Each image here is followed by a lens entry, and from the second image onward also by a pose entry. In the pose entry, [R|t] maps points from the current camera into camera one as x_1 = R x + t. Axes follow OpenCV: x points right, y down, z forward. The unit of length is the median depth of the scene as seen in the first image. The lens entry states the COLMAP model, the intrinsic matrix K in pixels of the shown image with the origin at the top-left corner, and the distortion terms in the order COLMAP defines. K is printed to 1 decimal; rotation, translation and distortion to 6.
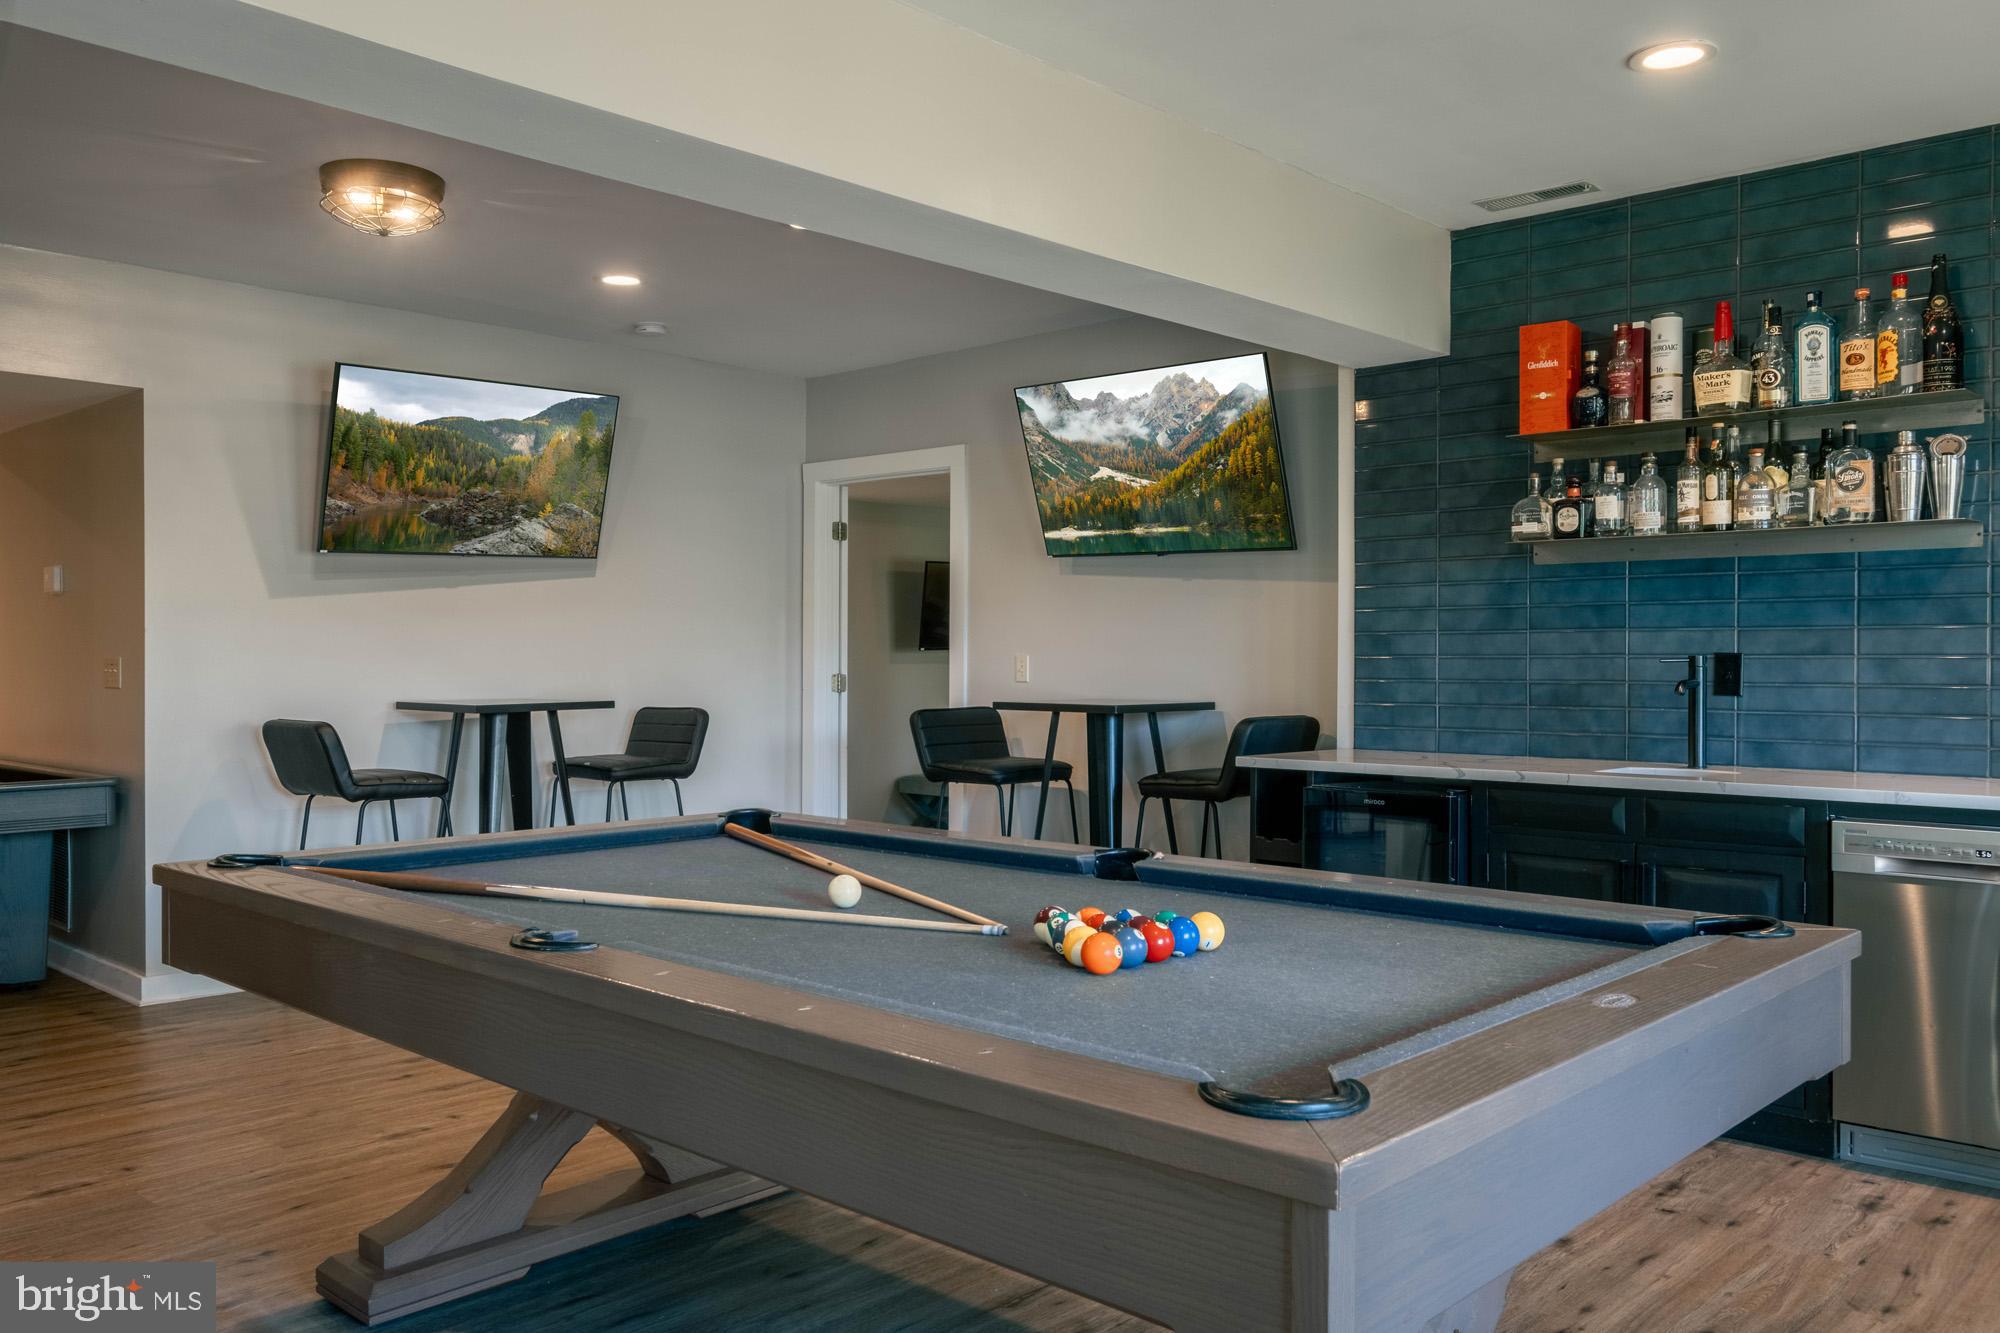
lens RADIAL K [[1536.0, 0, 1000.0], [0, 1536.0, 666.5], [0, 0, 1]] dist [-0.000012, 0.001184]
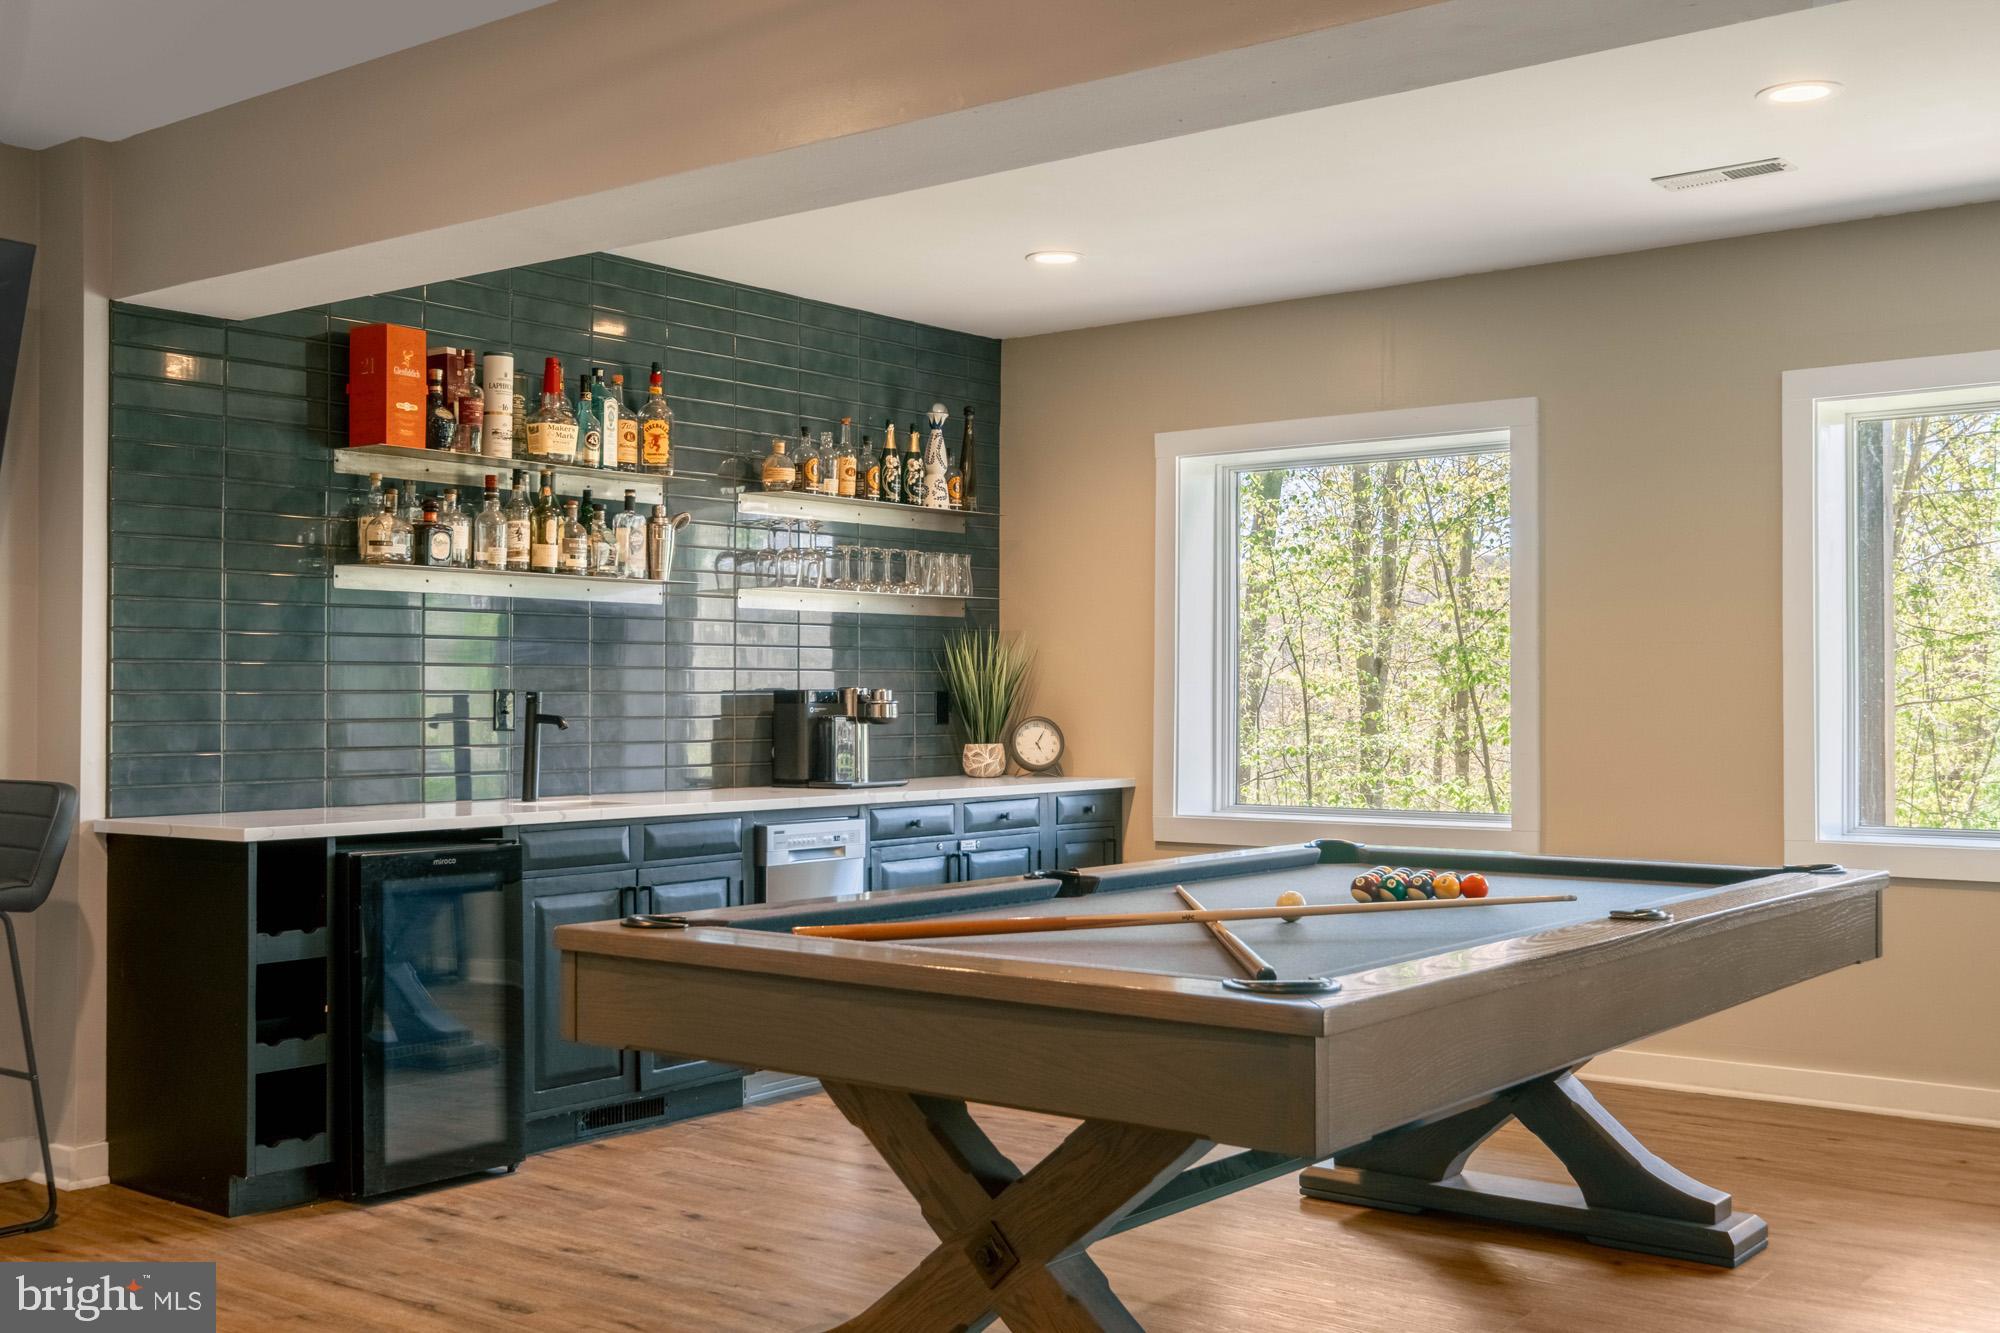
lens RADIAL K [[2079.8, 0, 1000.0], [0, 2079.8, 666.5], [0, 0, 1]] dist [0.000210, -0.000080]
pose [[-0.087810, 0.014687, 0.996029, -0.960839], [0.006401, 0.999879, -0.014180, -0.002406], [-0.996117, 0.005131, -0.087894, 0.804560]]
